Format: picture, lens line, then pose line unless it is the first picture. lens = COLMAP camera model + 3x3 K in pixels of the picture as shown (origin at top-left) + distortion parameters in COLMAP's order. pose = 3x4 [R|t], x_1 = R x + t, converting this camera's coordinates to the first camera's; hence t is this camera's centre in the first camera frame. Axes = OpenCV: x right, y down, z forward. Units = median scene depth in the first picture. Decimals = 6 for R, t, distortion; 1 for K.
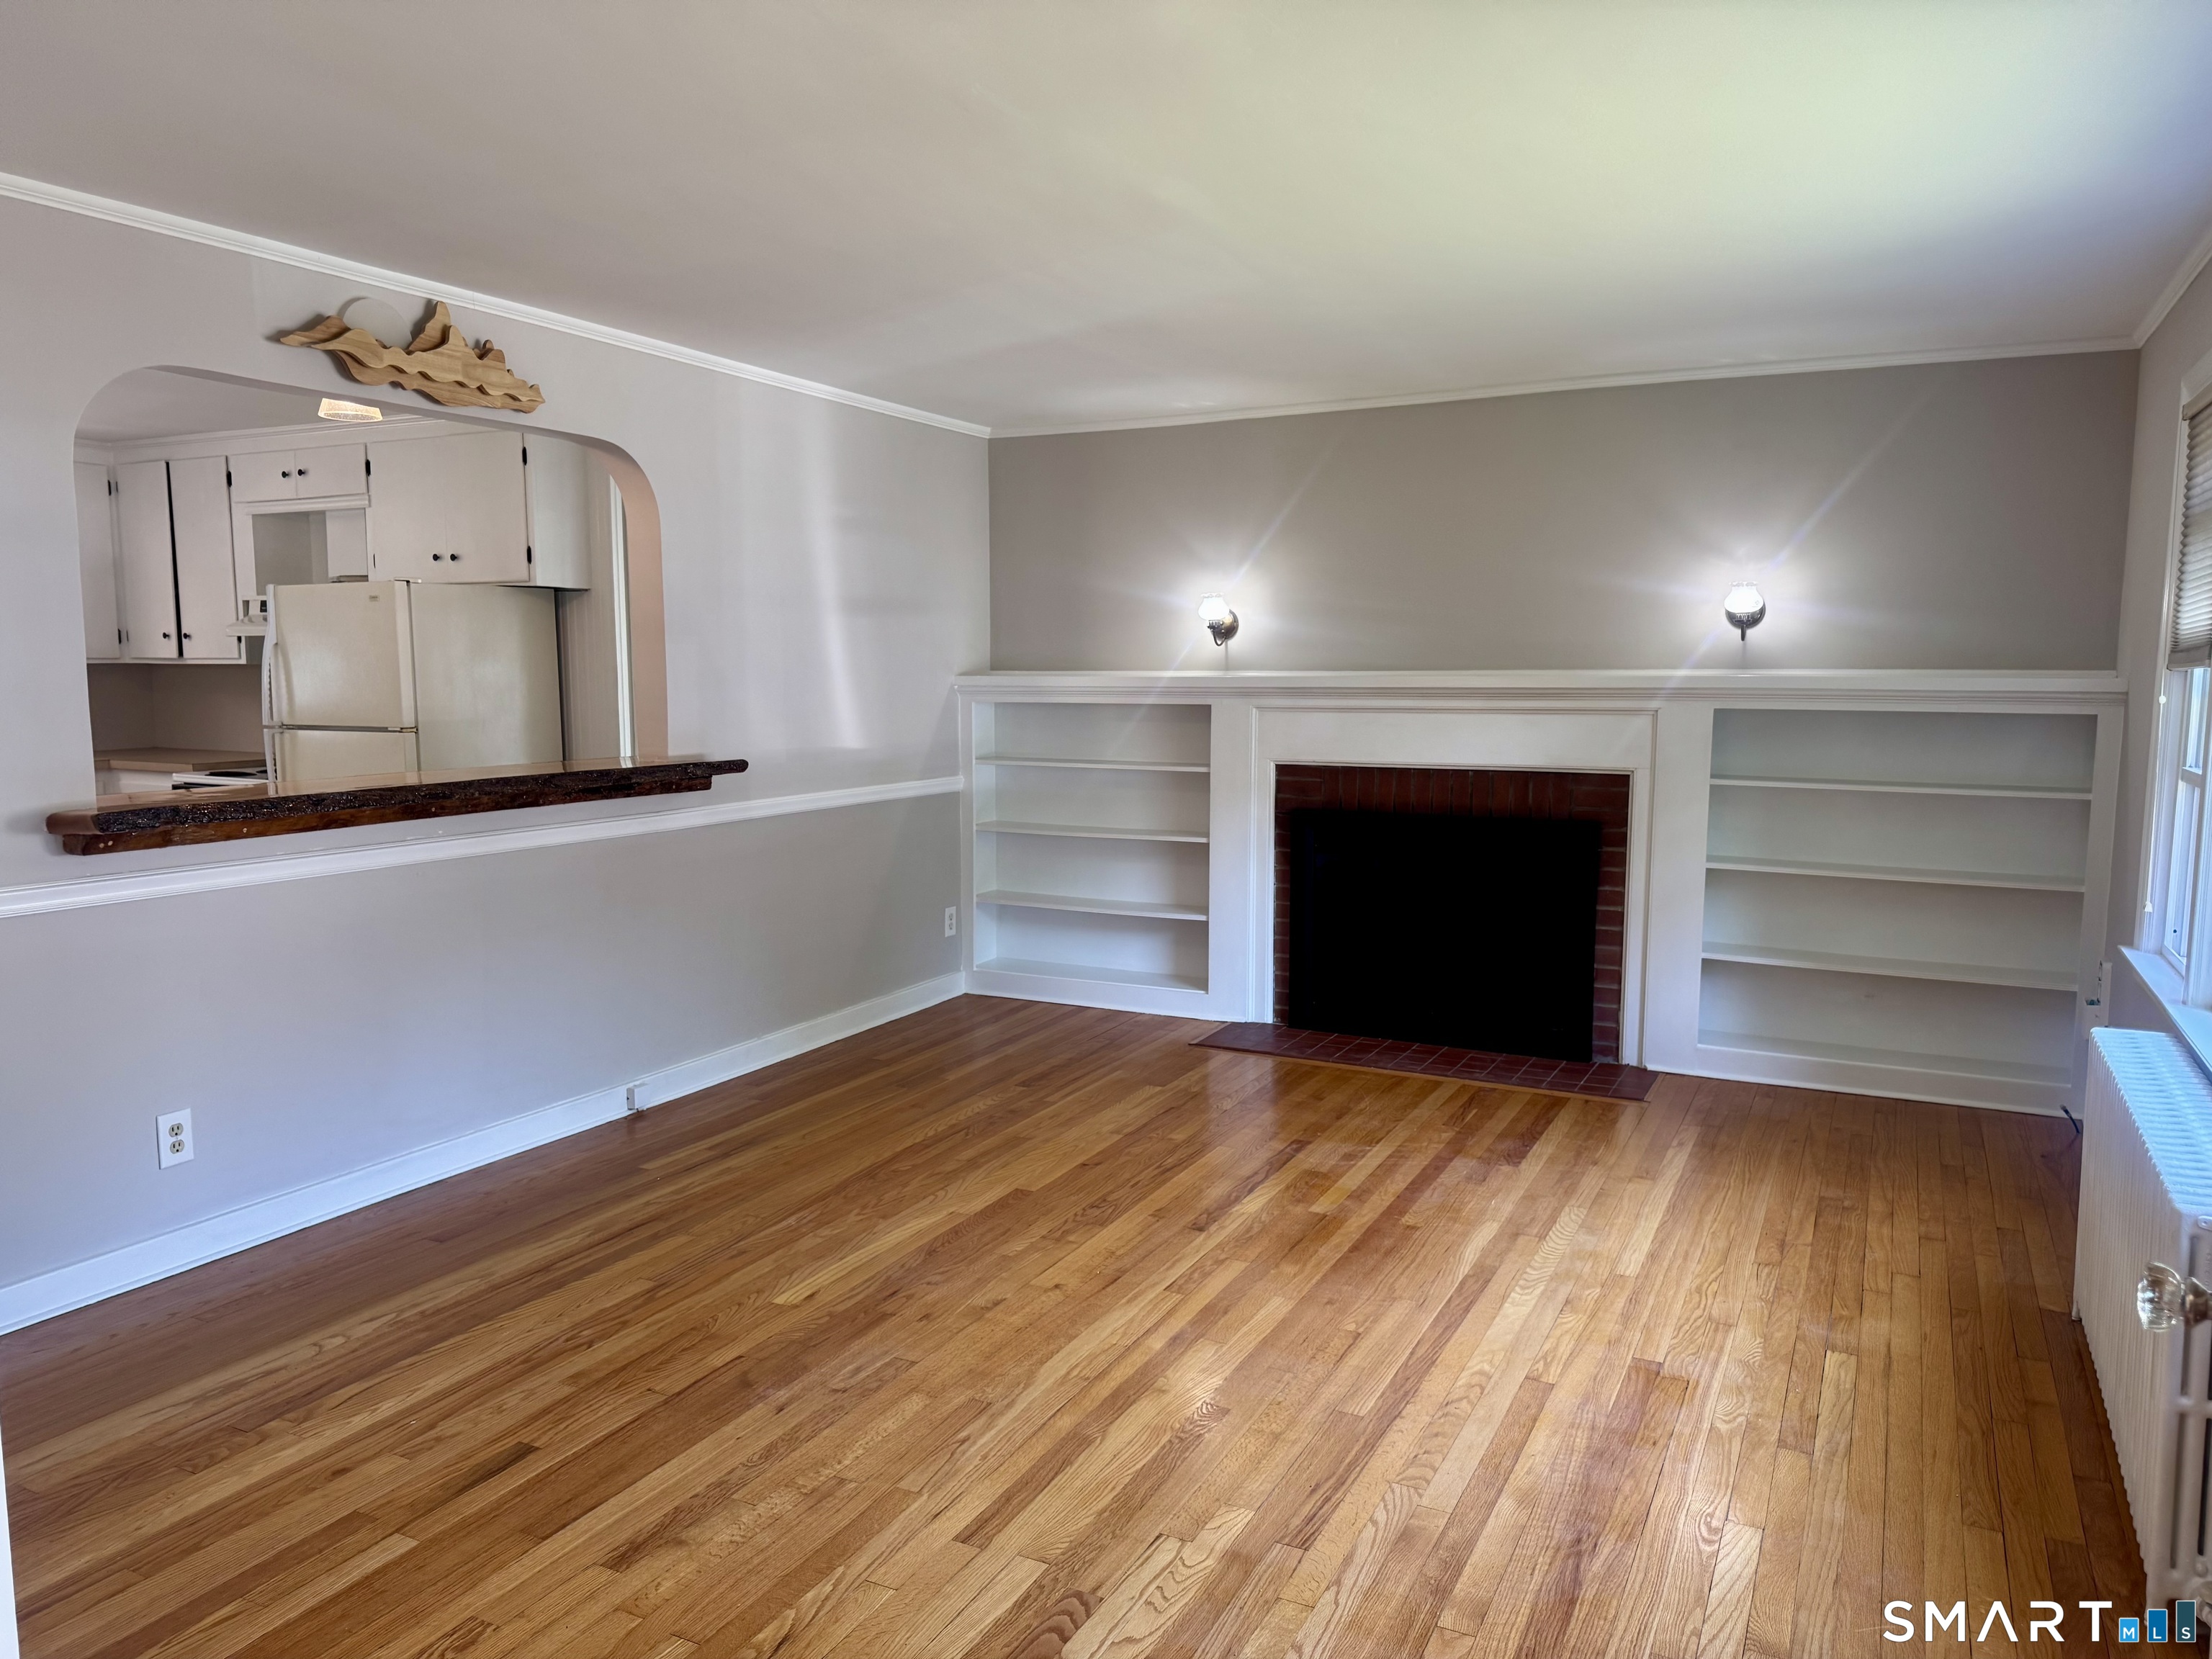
lens RADIAL K [[1546.2, 0, 1106.0], [0, 1546.2, 829.5], [0, 0, 1]] dist [0.123008, -0.179090]
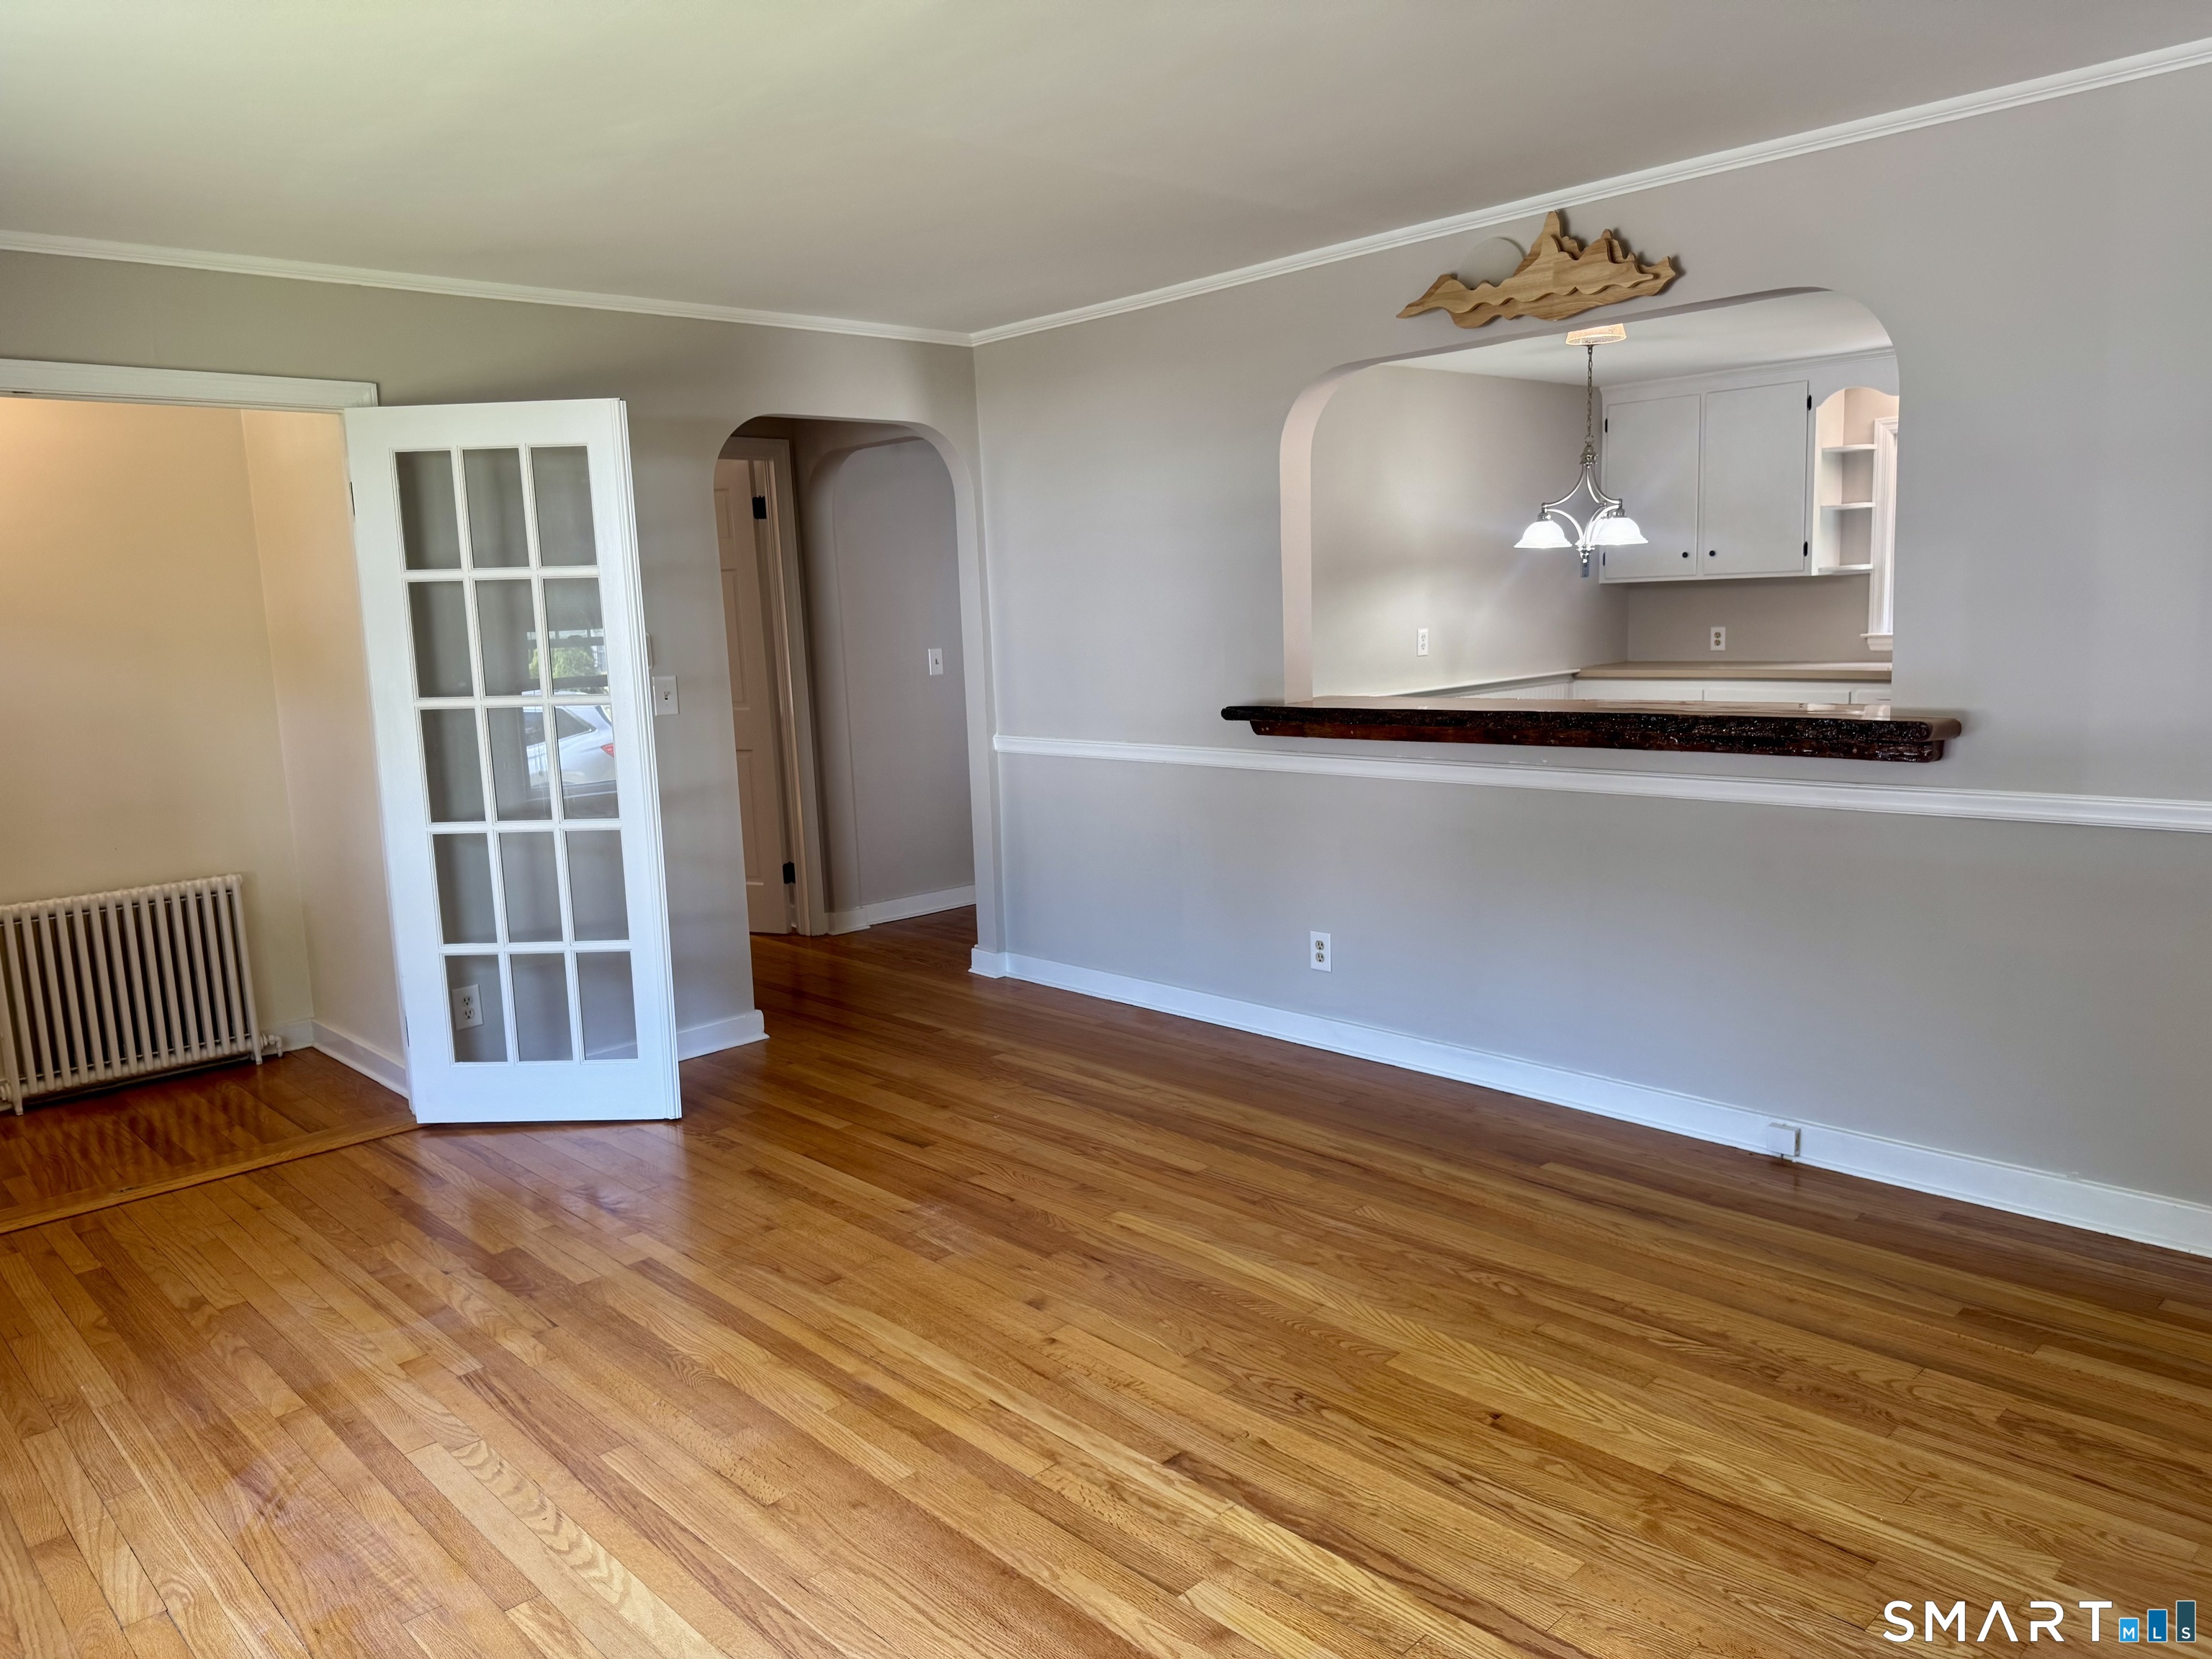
lens RADIAL K [[1551.4, 0, 1106.0], [0, 1551.4, 829.5], [0, 0, 1]] dist [0.052289, -0.057823]
pose [[-0.331070, 0.149414, -0.931702, 0.469372], [-0.062882, 0.981696, 0.179776, -0.090770], [0.941509, 0.118106, -0.315615, 0.829864]]
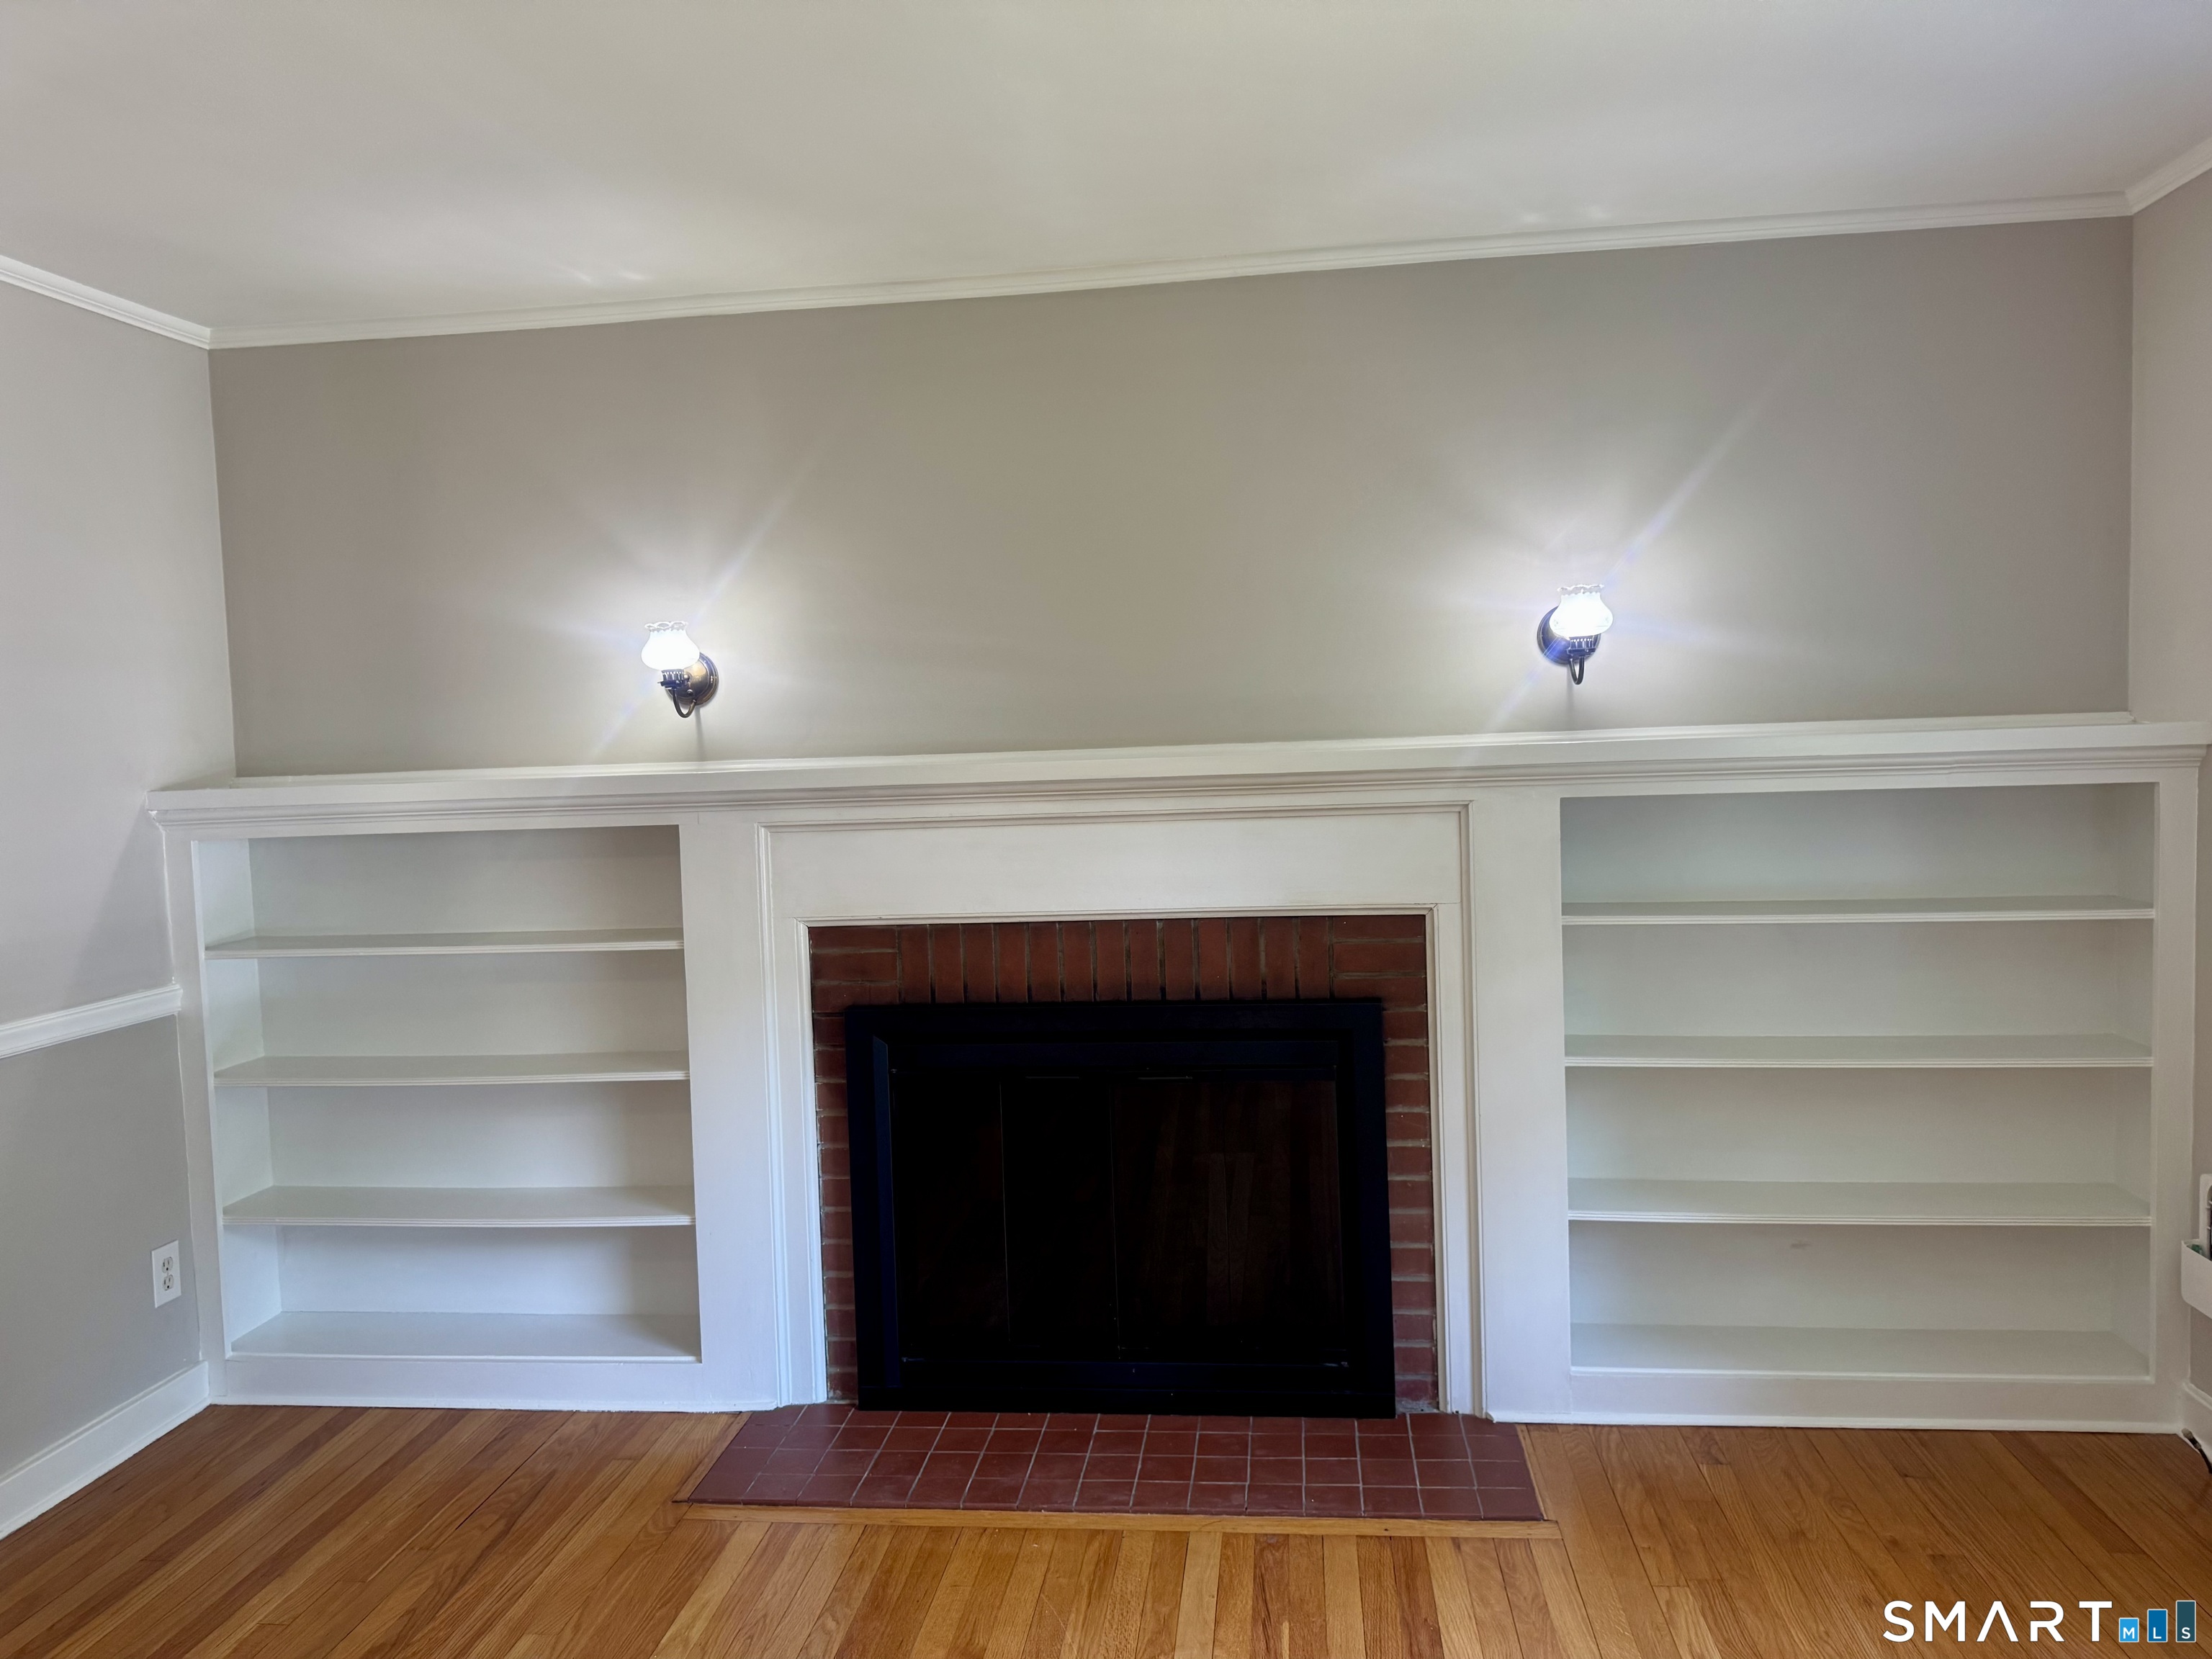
lens RADIAL K [[1546.2, 0, 1106.0], [0, 1546.2, 829.5], [0, 0, 1]] dist [0.123008, -0.179090]
pose [[0.937473, -0.054553, 0.343757, 0.022705], [0.072819, 0.996525, -0.040443, -0.051151], [-0.340356, 0.062946, 0.938187, 0.483693]]
